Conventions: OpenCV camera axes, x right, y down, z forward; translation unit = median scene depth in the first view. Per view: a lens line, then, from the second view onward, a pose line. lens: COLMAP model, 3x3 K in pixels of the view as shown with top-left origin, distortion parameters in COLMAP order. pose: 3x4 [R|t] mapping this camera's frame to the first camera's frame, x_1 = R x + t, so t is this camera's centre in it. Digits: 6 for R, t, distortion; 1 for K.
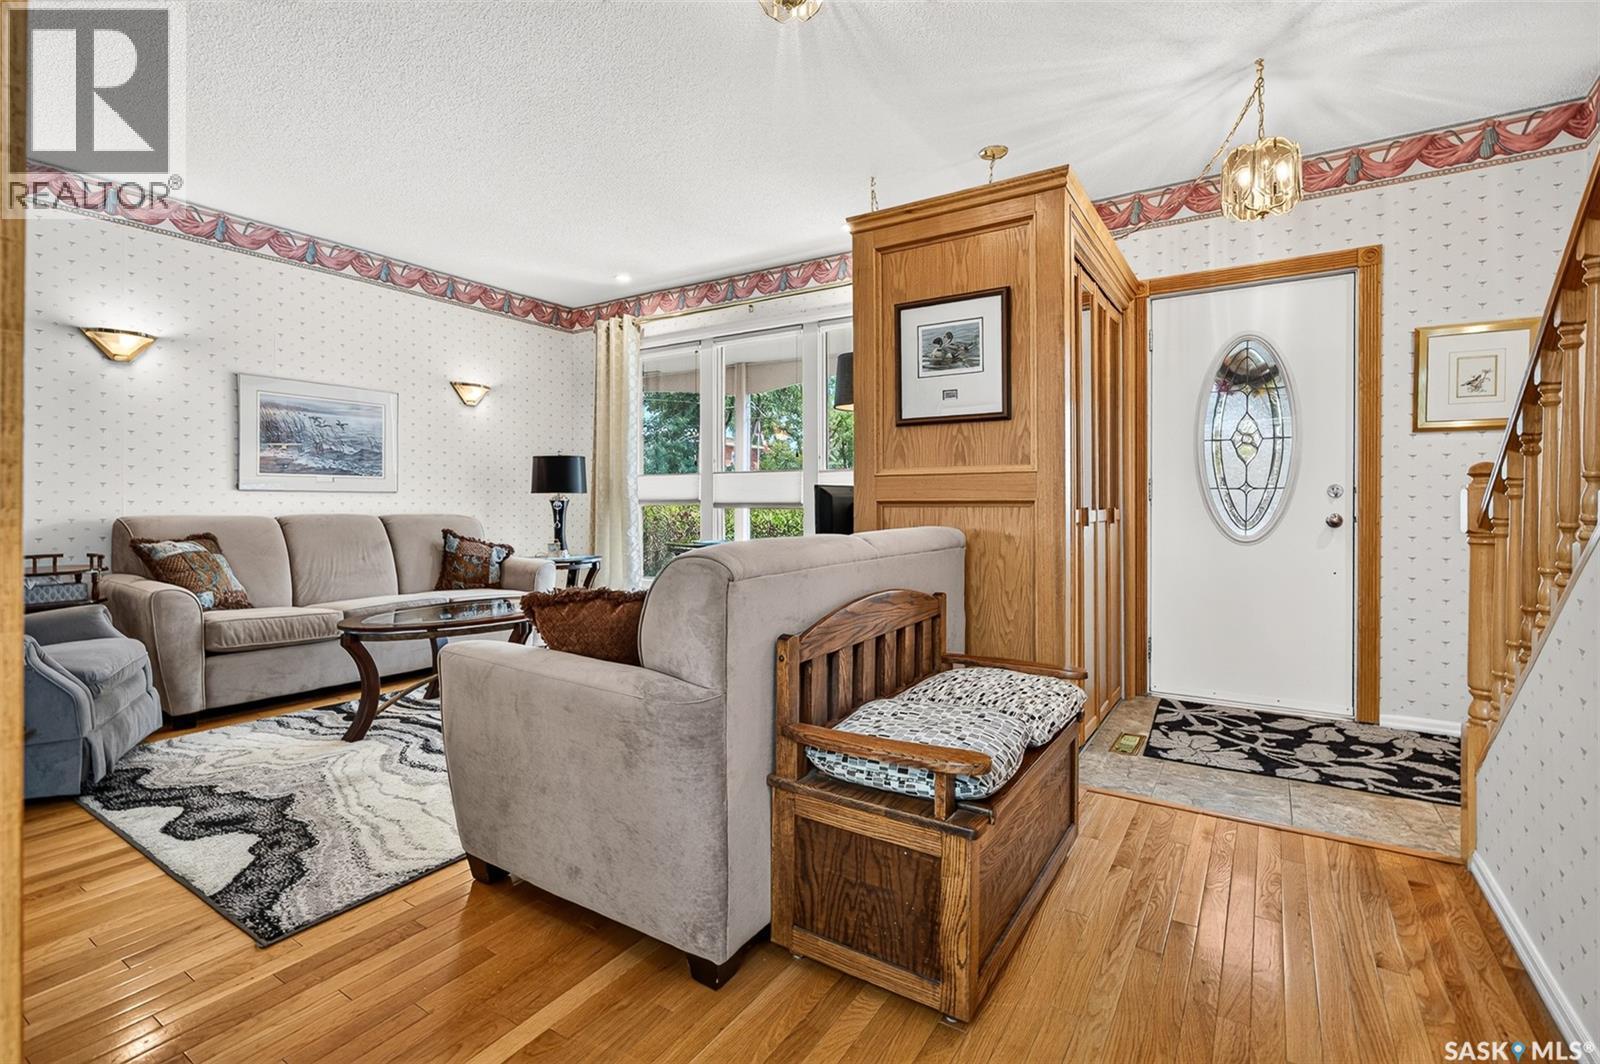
lens RADIAL K [[721.2, 0, 796.0], [0, 721.2, 504.1], [0, 0, 1]] dist [-0.003139, 0.000360]
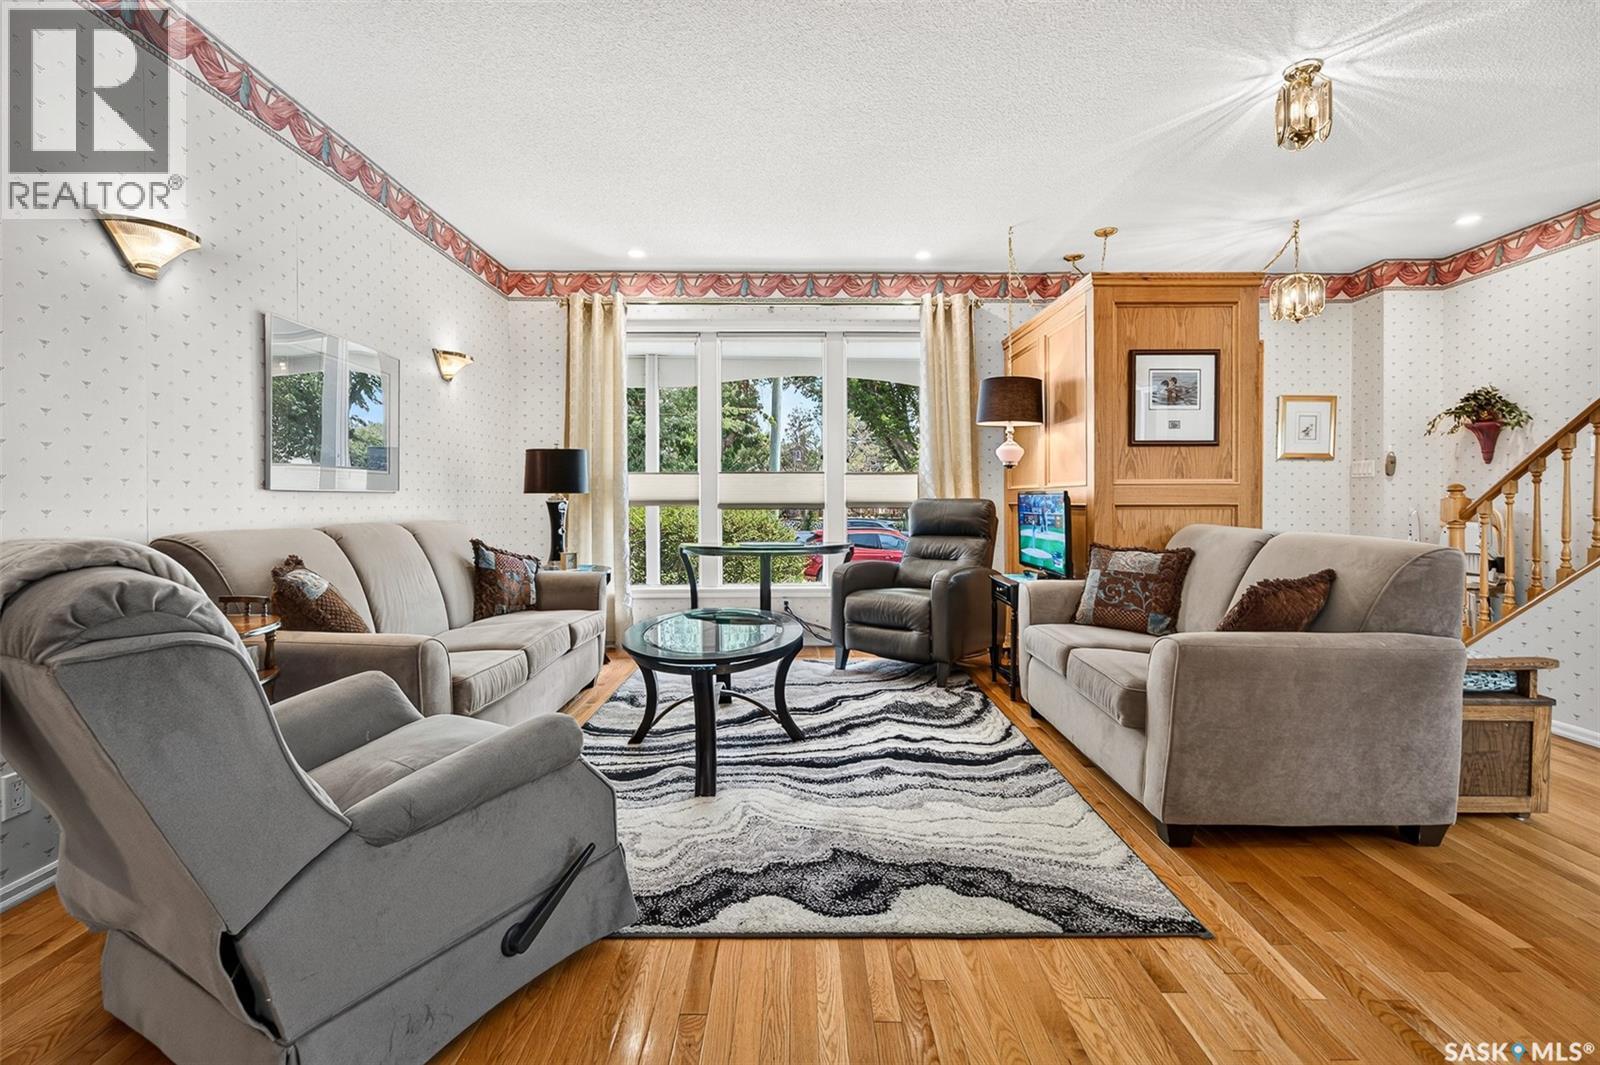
lens RADIAL K [[721.2, 0, 796.0], [0, 721.2, 504.6], [0, 0, 1]] dist [-0.003139, 0.000360]
pose [[0.838183, -0.006357, 0.545353, -0.724271], [0.001711, 0.999958, 0.009026, -0.011782], [-0.545387, -0.006633, 0.838158, 0.179034]]
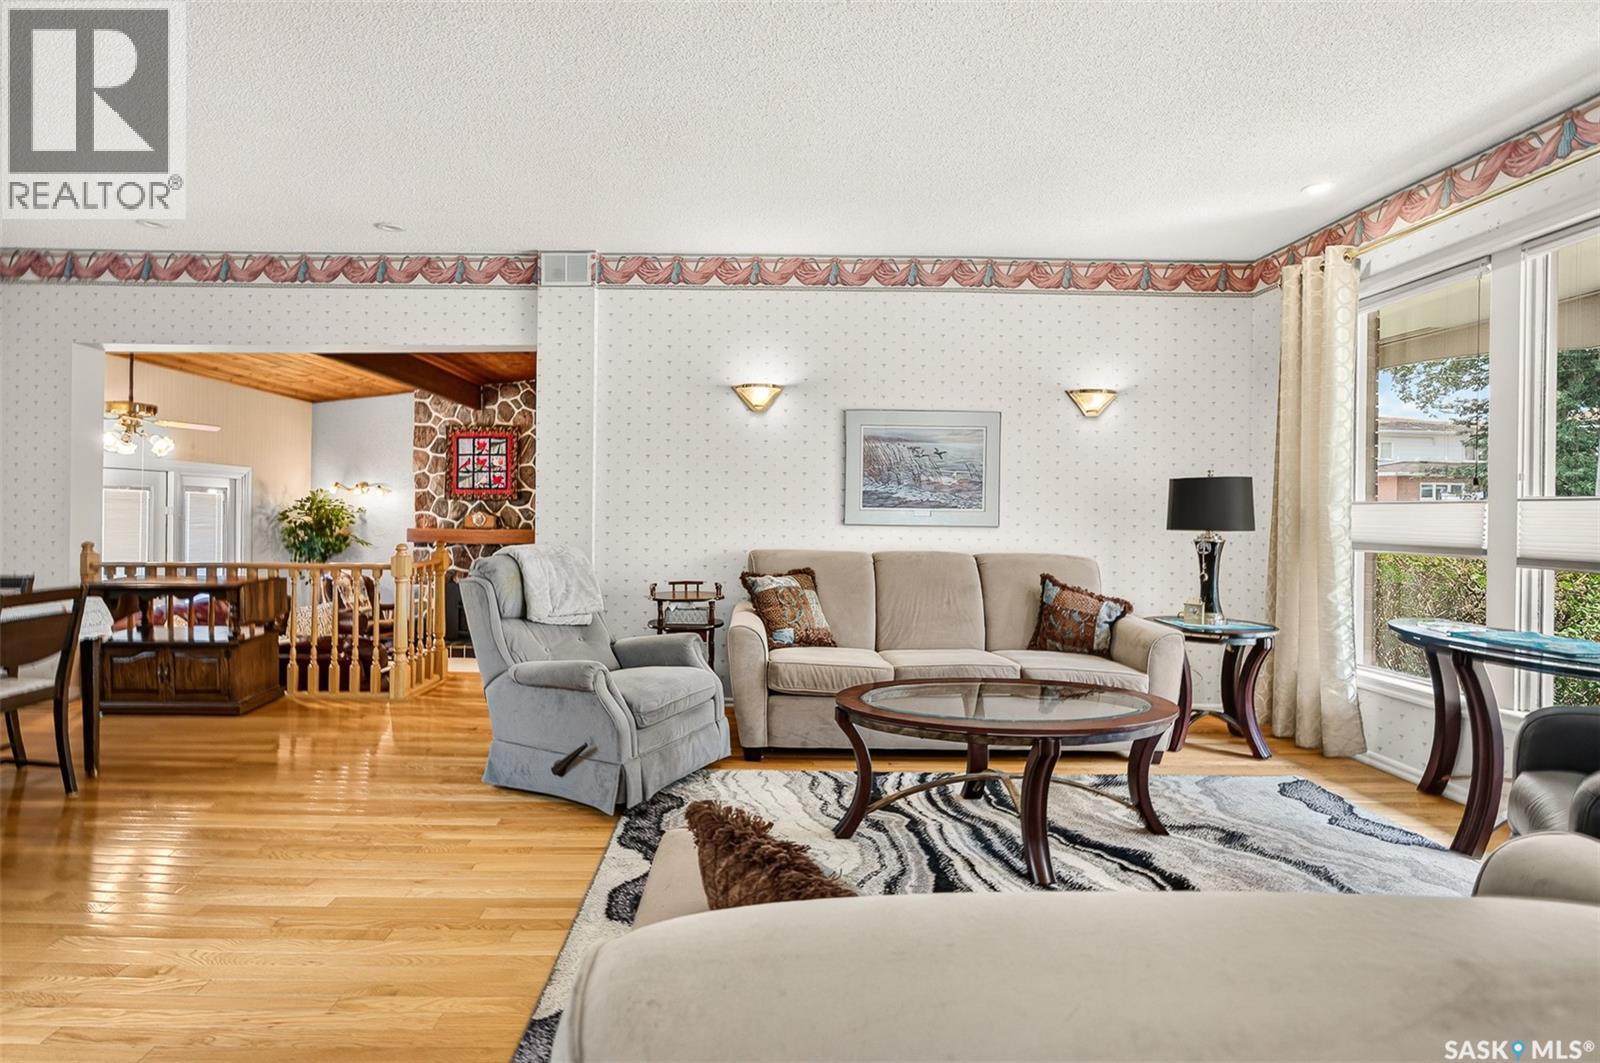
lens RADIAL K [[745.6, 0, 771.0], [0, 745.6, 512.2], [0, 0, 1]] dist [-0.000758, 0.000530]
pose [[0.557991, 0.007814, -0.829810, 0.042169], [-0.011964, 0.999927, 0.001371, -0.037370], [0.829761, 0.009163, 0.558044, 0.323256]]
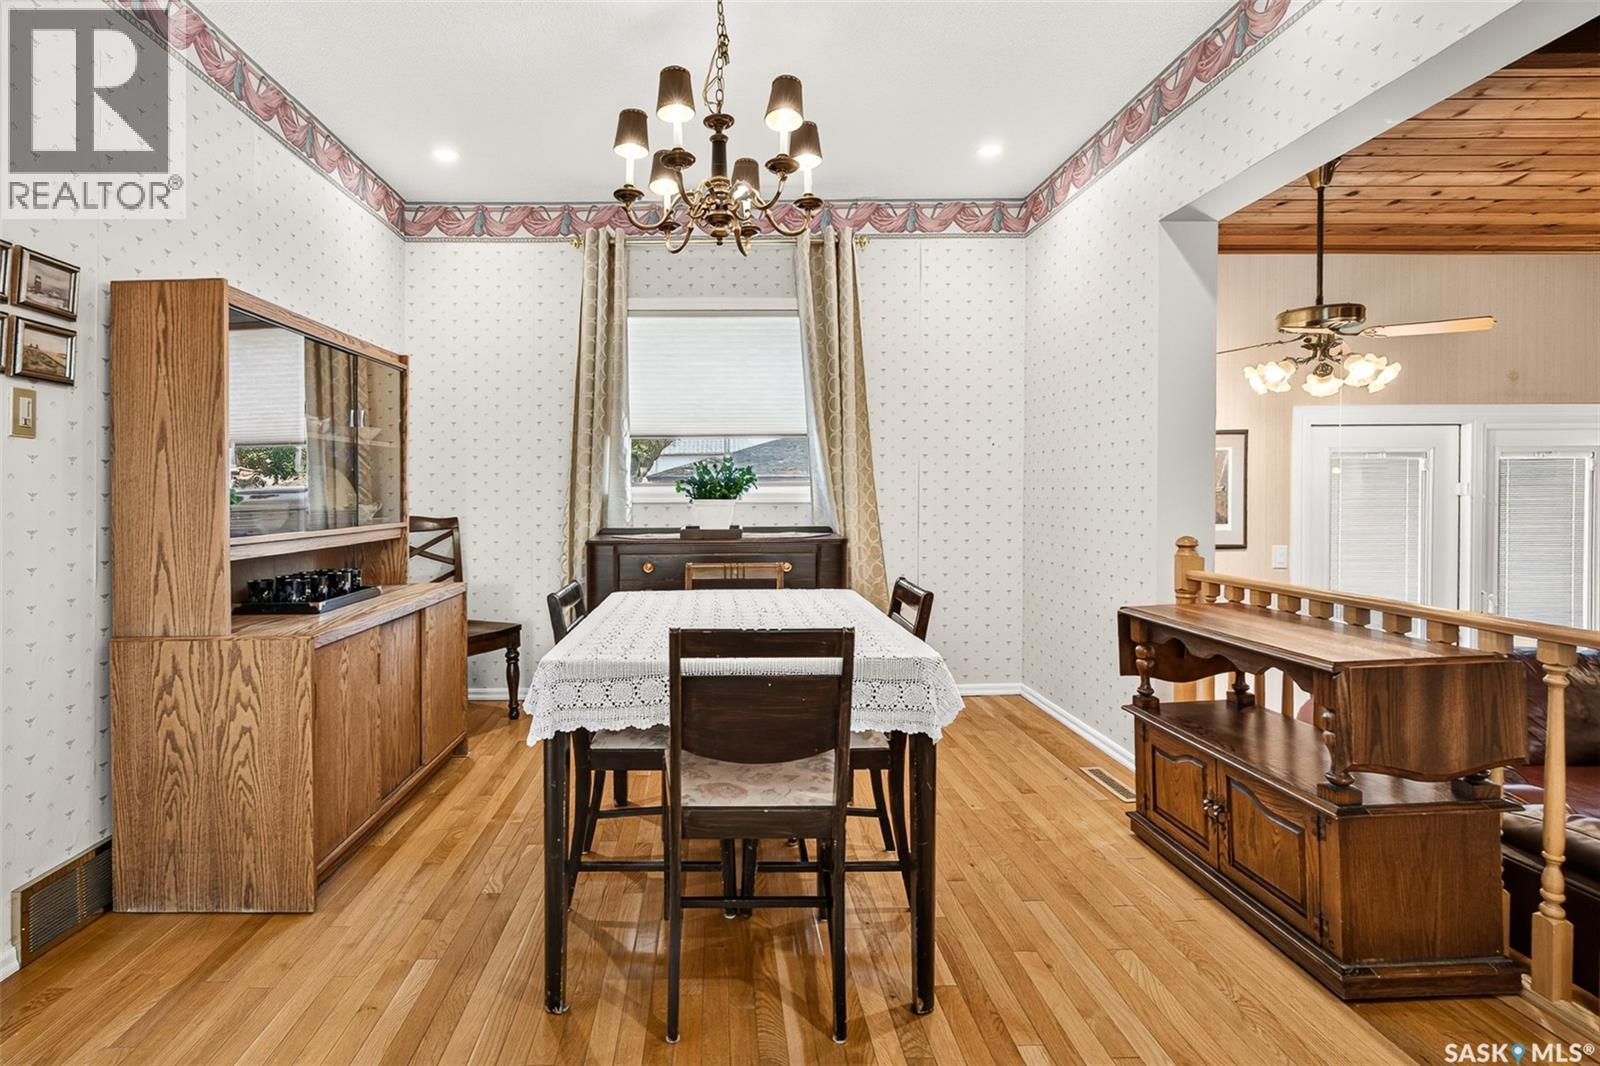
lens RADIAL K [[778.2, 0, 720.1], [0, 778.2, 495.7], [0, 0, 1]] dist [0.002754, 0.000556]
pose [[-0.840201, 0.007932, -0.542218, -0.661386], [0.005720, 0.999967, 0.005764, -0.026411], [0.542245, 0.001741, -0.840218, 0.456723]]
